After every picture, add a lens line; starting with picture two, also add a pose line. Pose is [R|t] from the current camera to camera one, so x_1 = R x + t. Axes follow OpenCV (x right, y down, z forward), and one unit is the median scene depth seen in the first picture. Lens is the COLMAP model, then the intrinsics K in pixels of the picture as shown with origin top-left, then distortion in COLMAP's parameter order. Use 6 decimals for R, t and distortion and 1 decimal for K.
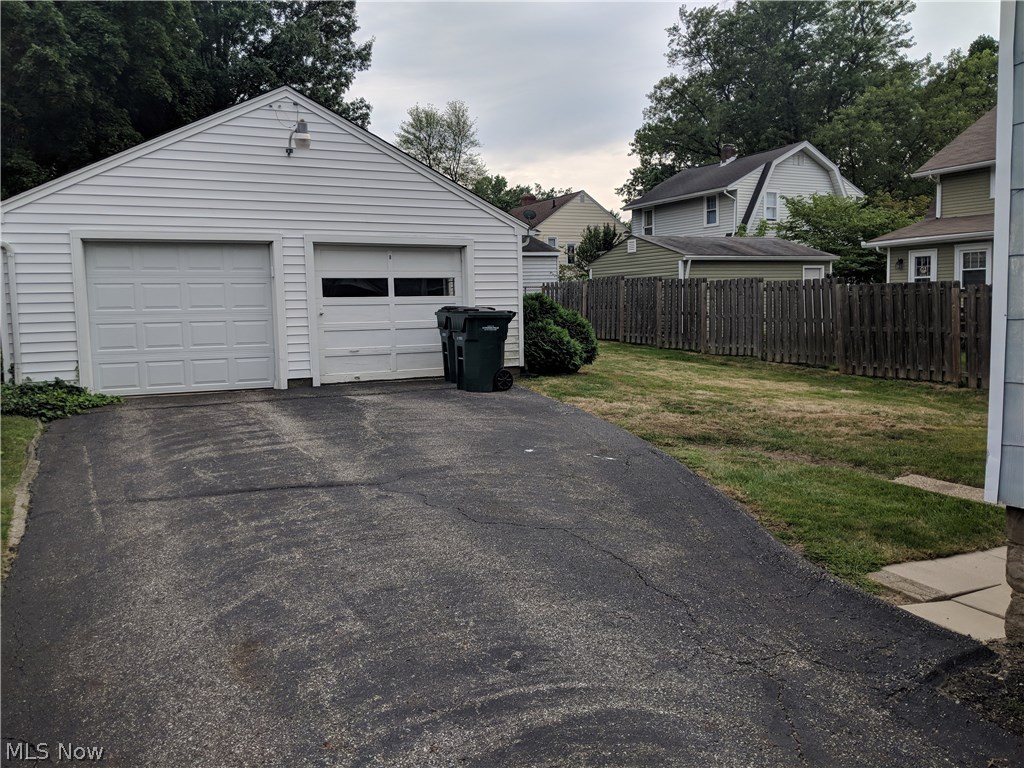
lens RADIAL K [[824.0, 0, 512.0], [0, 824.0, 384.0], [0, 0, 1]] dist [0.076715, -0.033331]
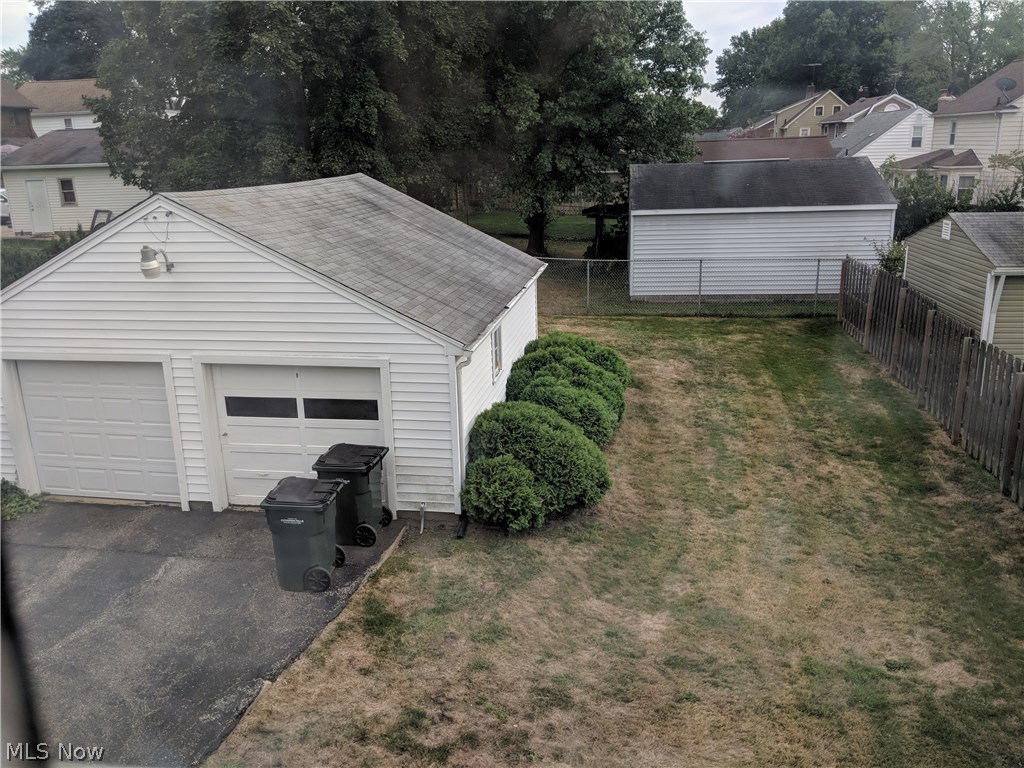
lens RADIAL K [[824.0, 0, 512.0], [0, 824.0, 384.0], [0, 0, 1]] dist [0.076715, -0.033331]
pose [[0.805538, 0.165364, -0.569003, 0.544142], [-0.045894, 0.974797, 0.218324, -0.357785], [0.590765, -0.149754, 0.792825, 0.472542]]
